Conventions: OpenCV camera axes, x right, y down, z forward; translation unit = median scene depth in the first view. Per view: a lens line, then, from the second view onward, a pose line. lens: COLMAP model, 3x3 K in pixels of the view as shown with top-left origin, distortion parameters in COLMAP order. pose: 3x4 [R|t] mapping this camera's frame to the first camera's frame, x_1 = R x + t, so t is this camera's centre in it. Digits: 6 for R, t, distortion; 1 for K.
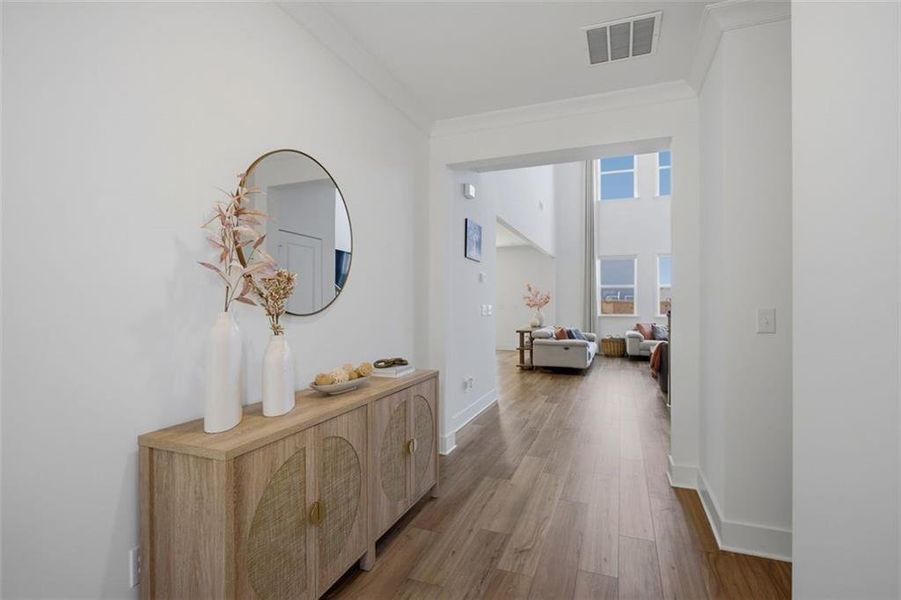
lens RADIAL K [[416.6, 0, 458.5], [0, 416.6, 302.3], [0, 0, 1]] dist [-0.009239, -0.000271]
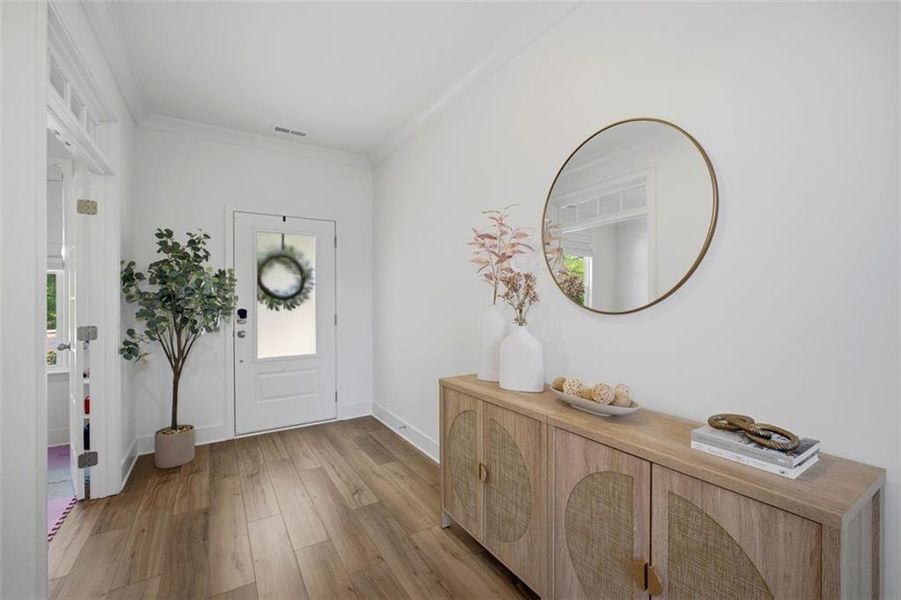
lens RADIAL K [[382.8, 0, 452.7], [0, 382.8, 299.8], [0, 0, 1]] dist [-0.002972, 0.000039]
pose [[-0.597287, 0.006144, -0.802004, 0.518481], [0.004799, 0.999980, 0.004086, -0.000763], [0.802013, -0.001408, -0.597305, 1.386776]]
